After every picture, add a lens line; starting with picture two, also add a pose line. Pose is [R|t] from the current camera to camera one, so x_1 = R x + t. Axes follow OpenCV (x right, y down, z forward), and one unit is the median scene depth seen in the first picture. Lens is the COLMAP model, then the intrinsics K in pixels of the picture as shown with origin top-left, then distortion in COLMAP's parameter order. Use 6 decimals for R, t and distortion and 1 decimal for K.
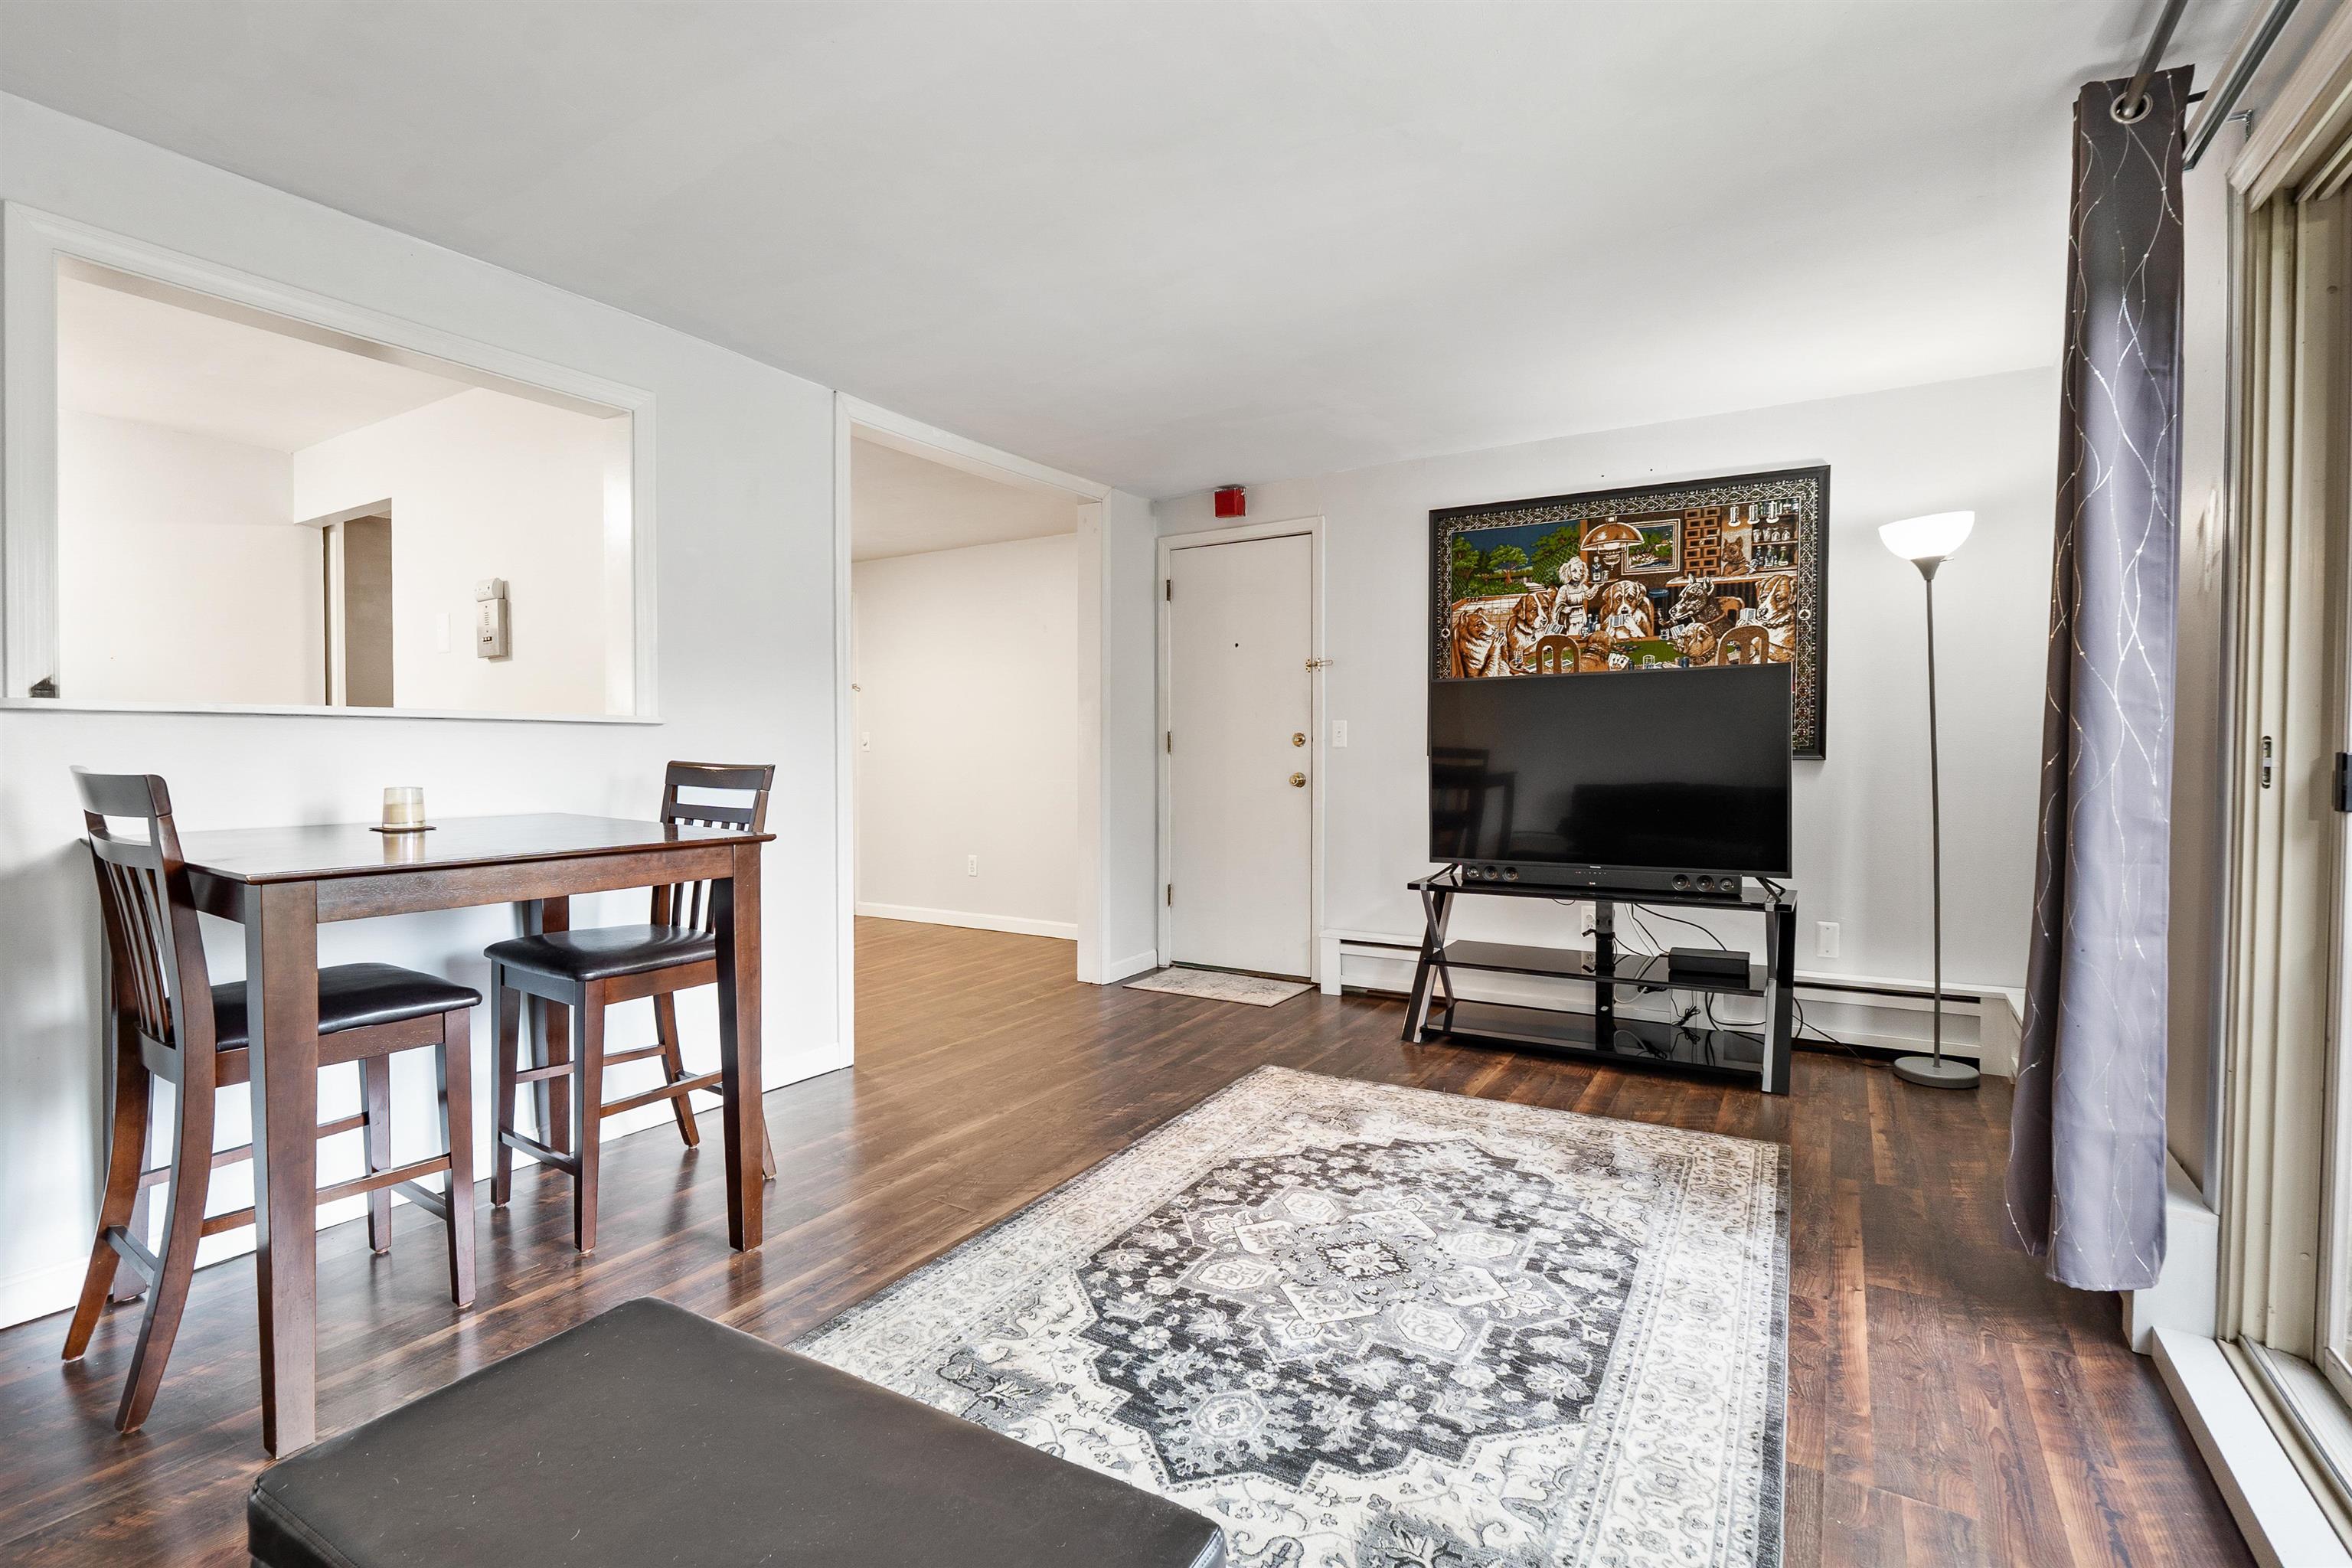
lens RADIAL K [[1076.9, 0, 1161.2], [0, 1076.9, 768.1], [0, 0, 1]] dist [-0.010004, -0.000880]
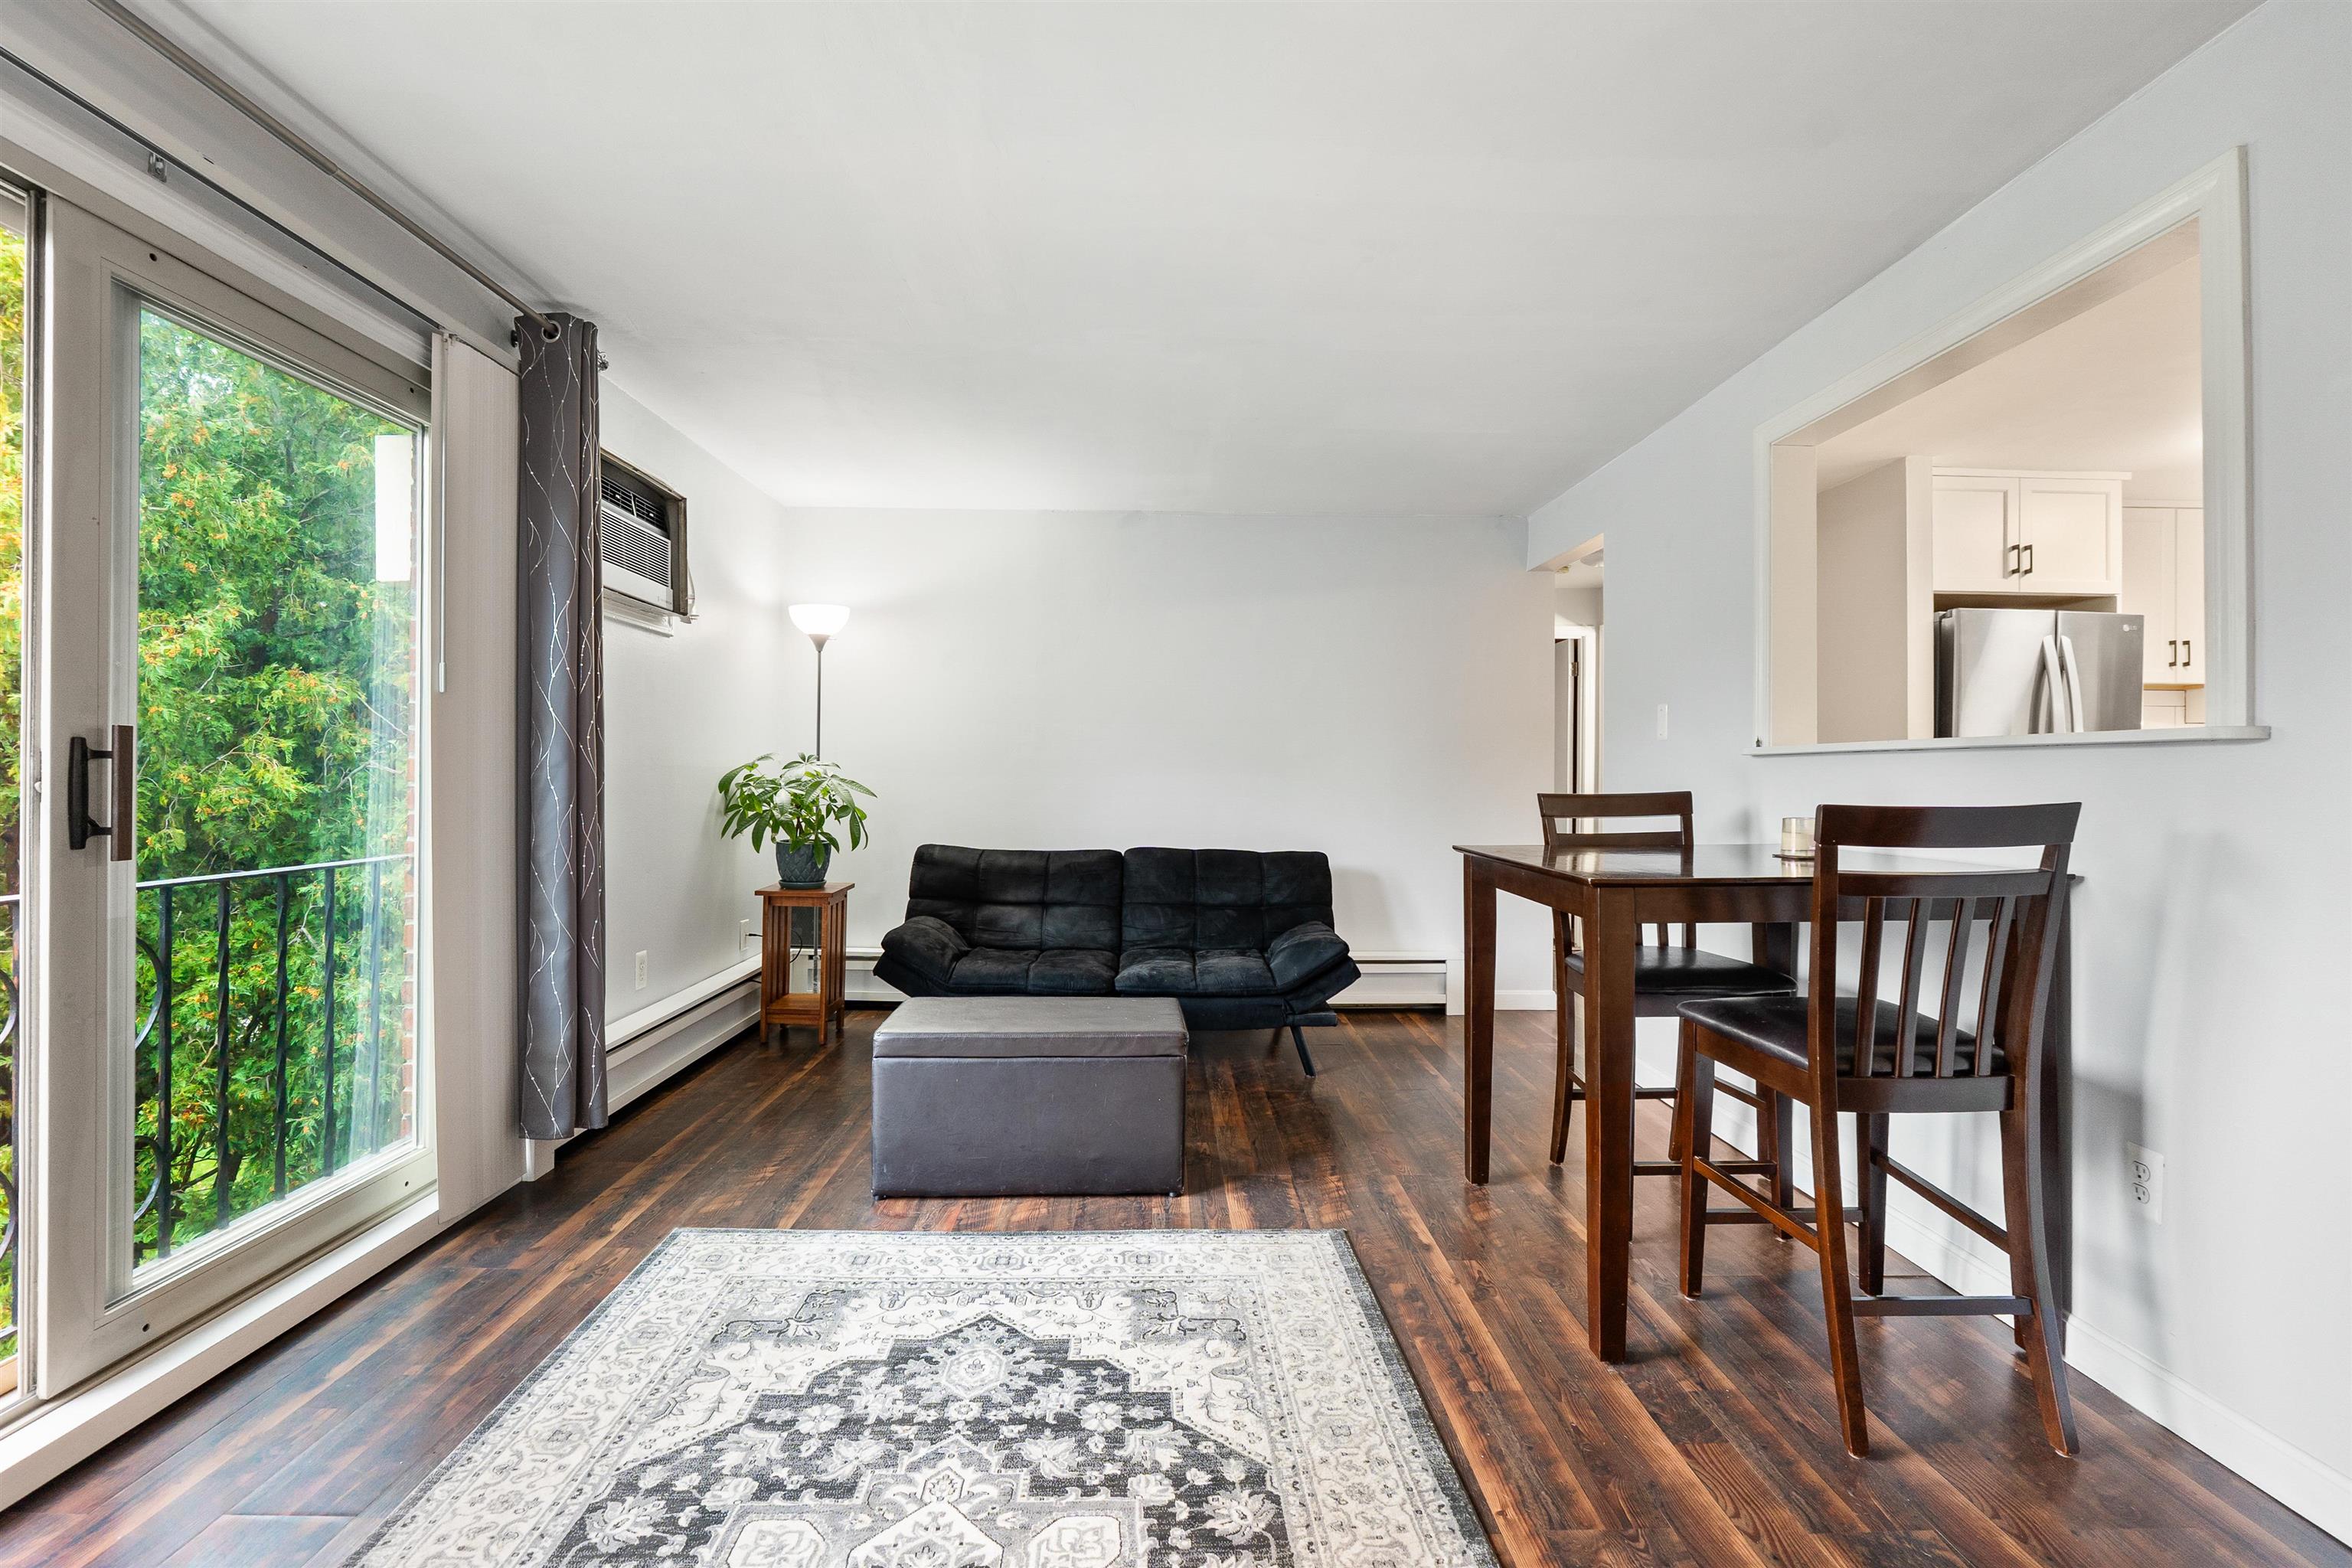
lens RADIAL K [[989.5, 0, 1175.9], [0, 989.5, 774.3], [0, 0, 1]] dist [-0.011499, 0.000508]
pose [[-0.834611, -0.010691, -0.550736, 0.397535], [-0.020696, 0.999714, 0.011956, -0.025825], [0.550451, 0.021377, -0.834594, 1.695375]]
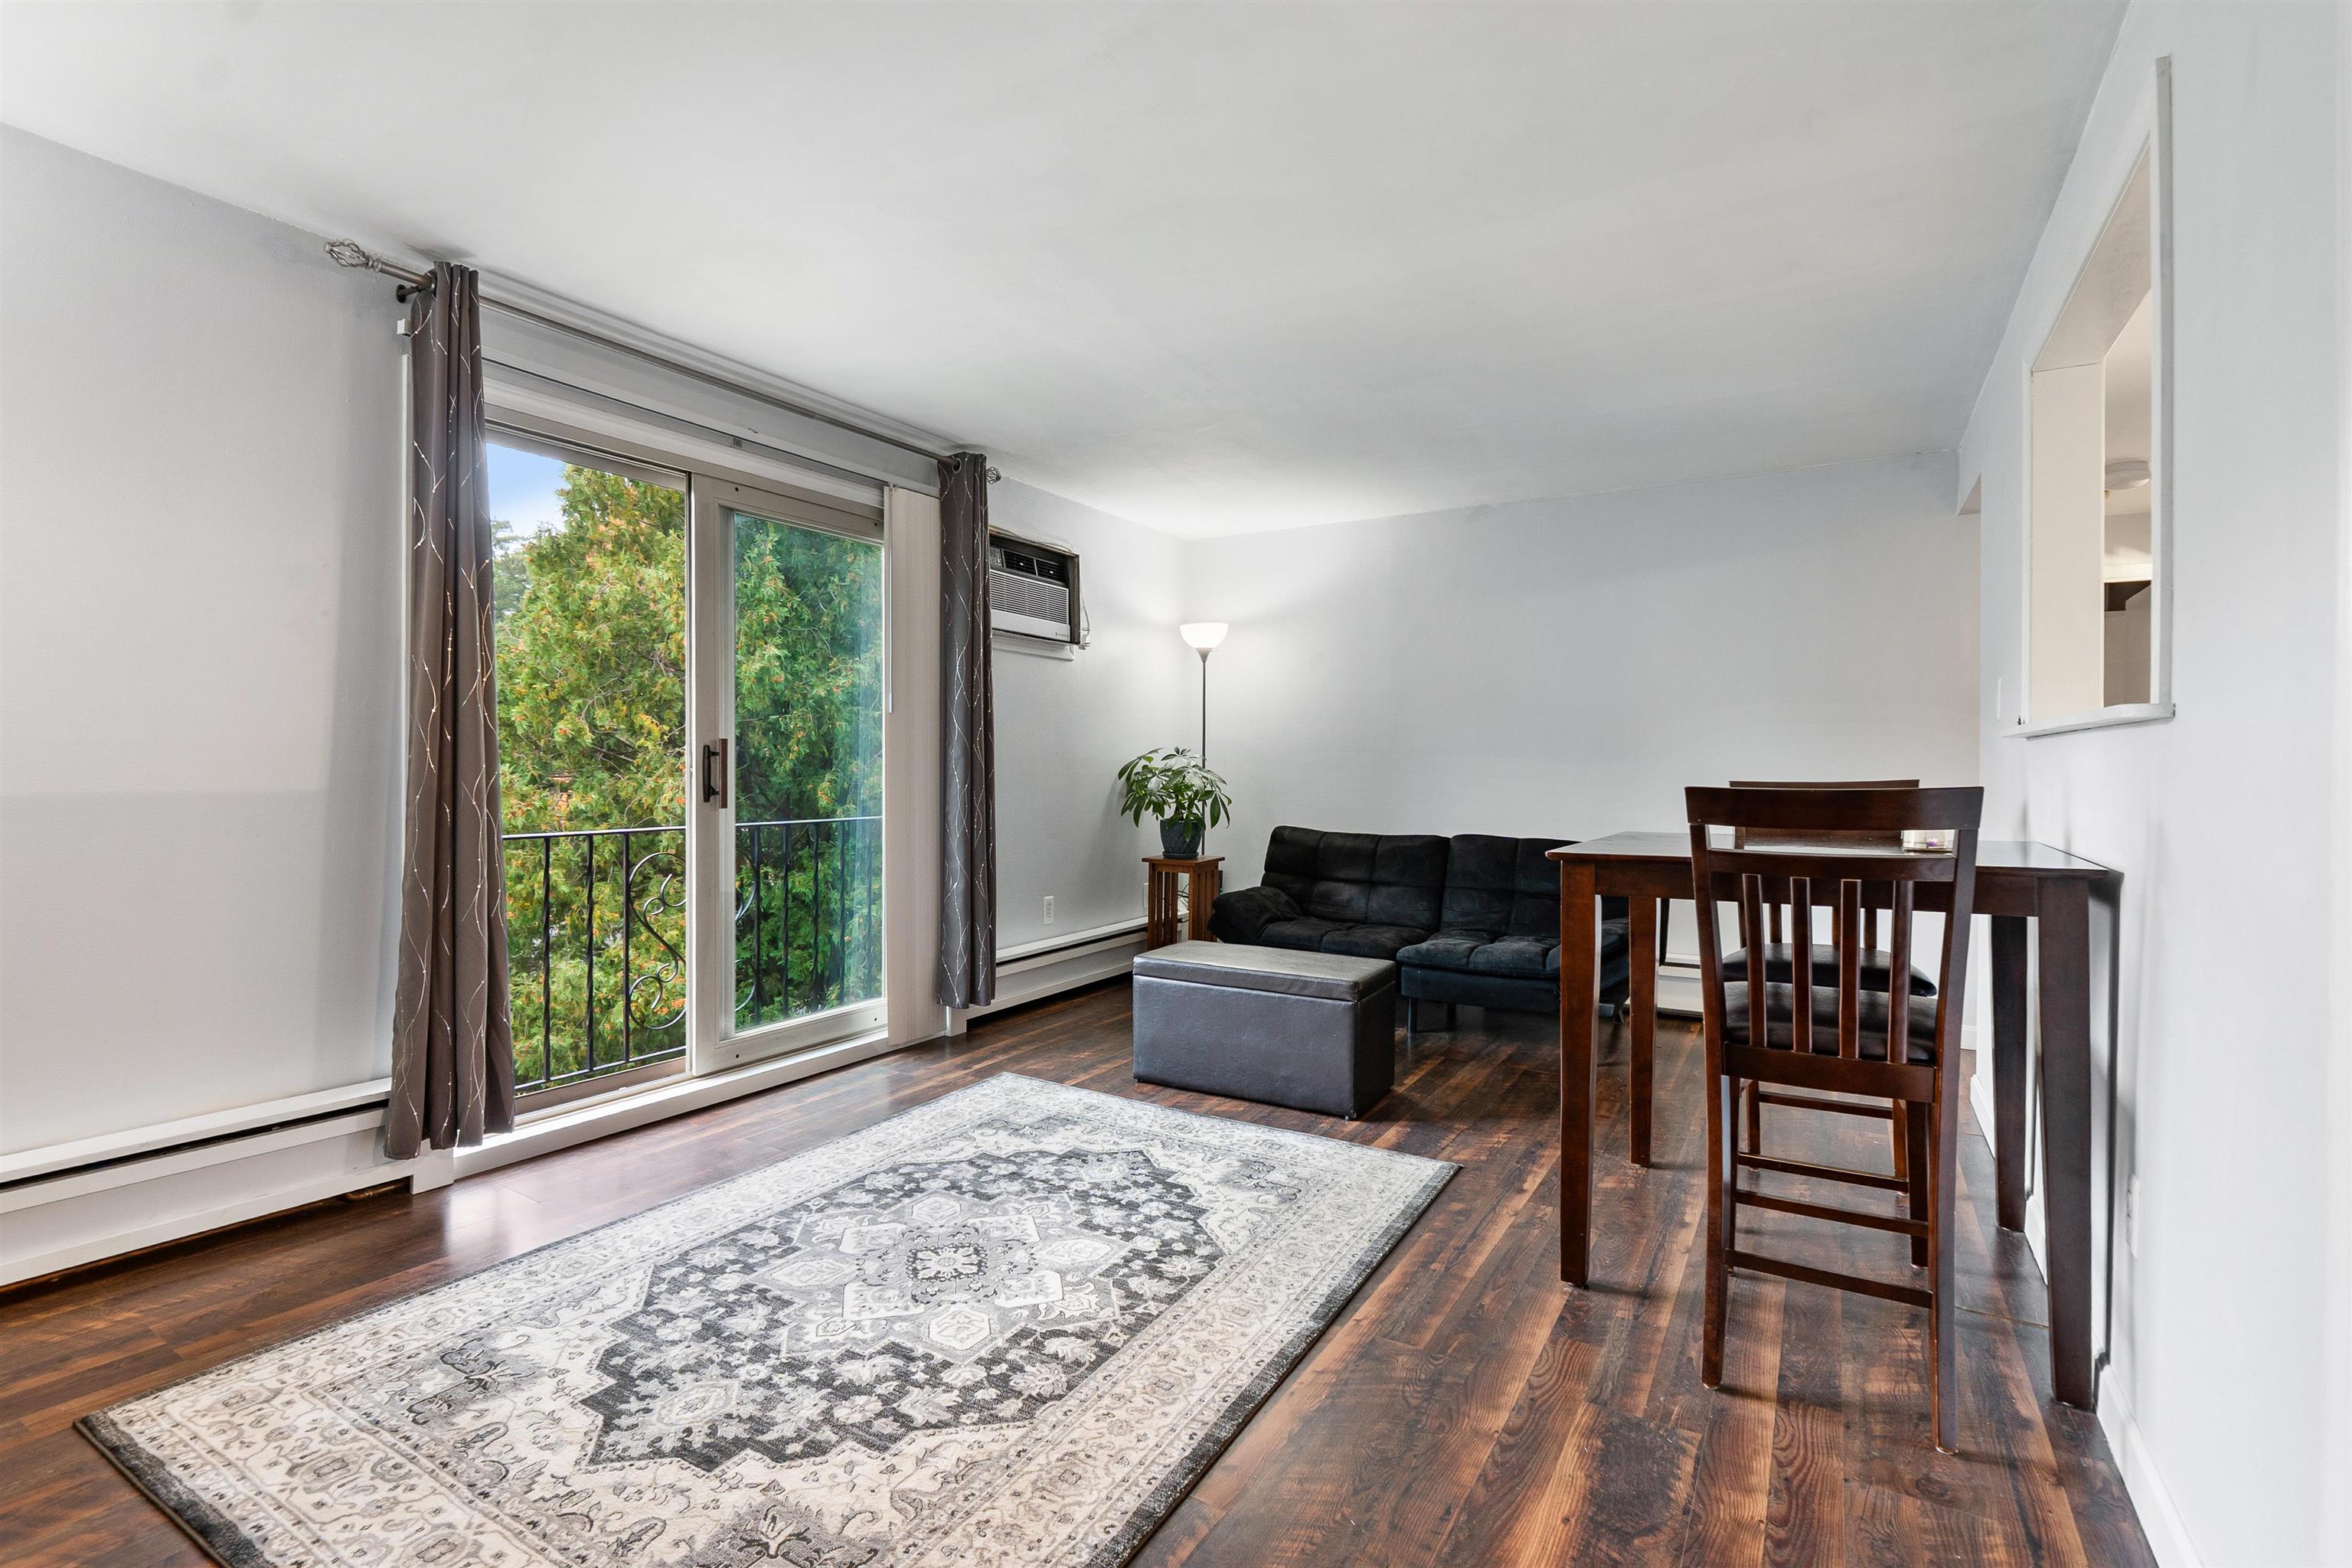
lens RADIAL K [[1076.9, 0, 1161.9], [0, 1076.9, 779.2], [0, 0, 1]] dist [-0.010004, -0.000880]
pose [[-0.999935, -0.008178, -0.007923, -0.004256], [-0.008431, 0.999437, 0.032487, -0.036649], [0.007653, 0.032552, -0.999441, 2.262430]]
